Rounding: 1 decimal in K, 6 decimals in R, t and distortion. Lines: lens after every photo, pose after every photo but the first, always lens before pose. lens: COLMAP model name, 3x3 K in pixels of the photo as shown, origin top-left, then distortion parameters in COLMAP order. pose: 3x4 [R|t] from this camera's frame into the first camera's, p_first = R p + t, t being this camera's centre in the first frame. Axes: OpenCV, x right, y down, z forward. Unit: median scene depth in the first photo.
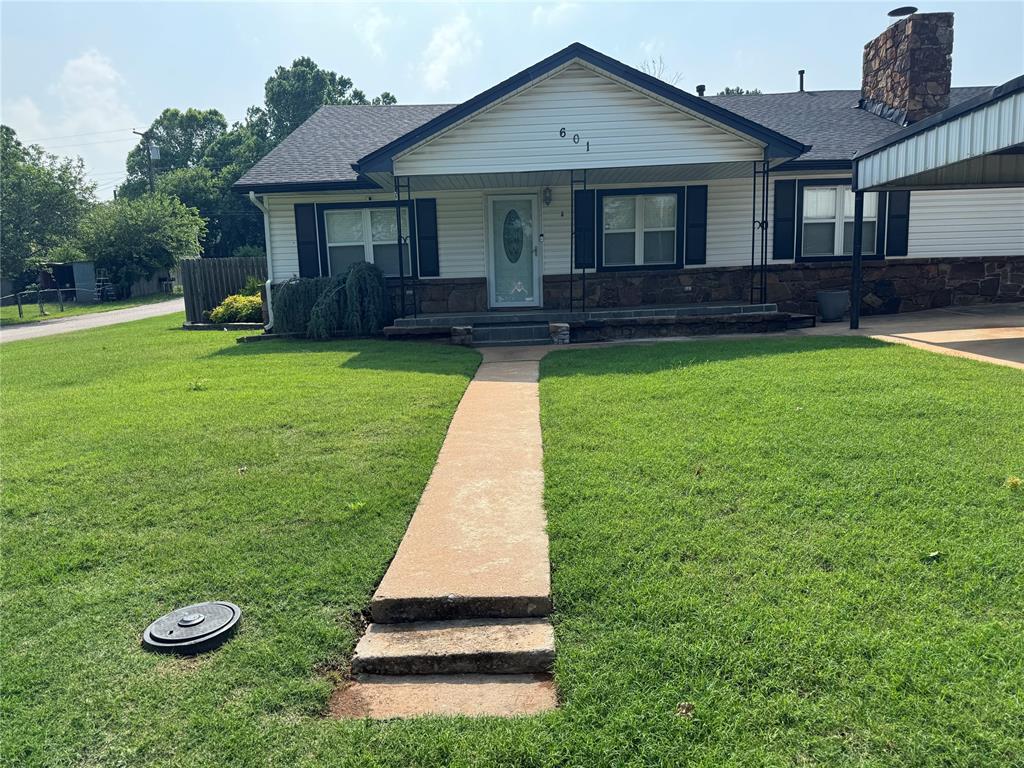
lens RADIAL K [[719.4, 0, 515.4], [0, 719.4, 391.6], [0, 0, 1]] dist [0.095809, -0.116384]
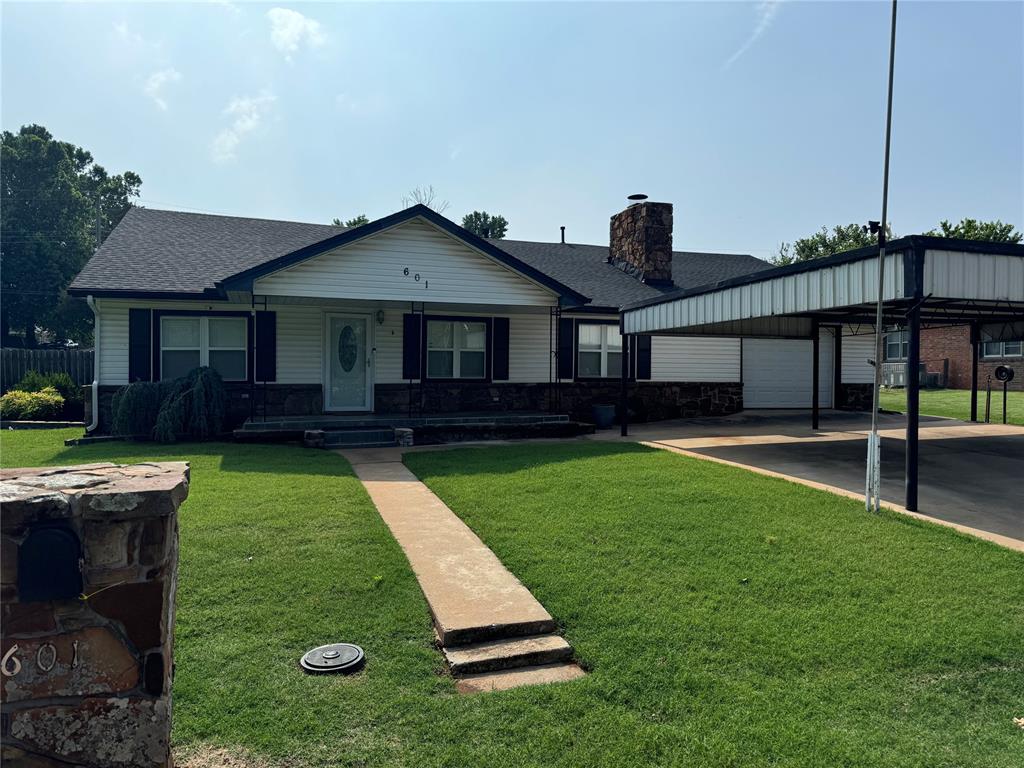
lens RADIAL K [[719.4, 0, 515.4], [0, 719.4, 391.6], [0, 0, 1]] dist [0.095809, -0.116384]
pose [[0.938810, 0.027917, 0.343301, -0.157763], [0.015862, 0.992148, -0.124058, -0.006062], [-0.344069, 0.121912, 0.930996, -0.142367]]
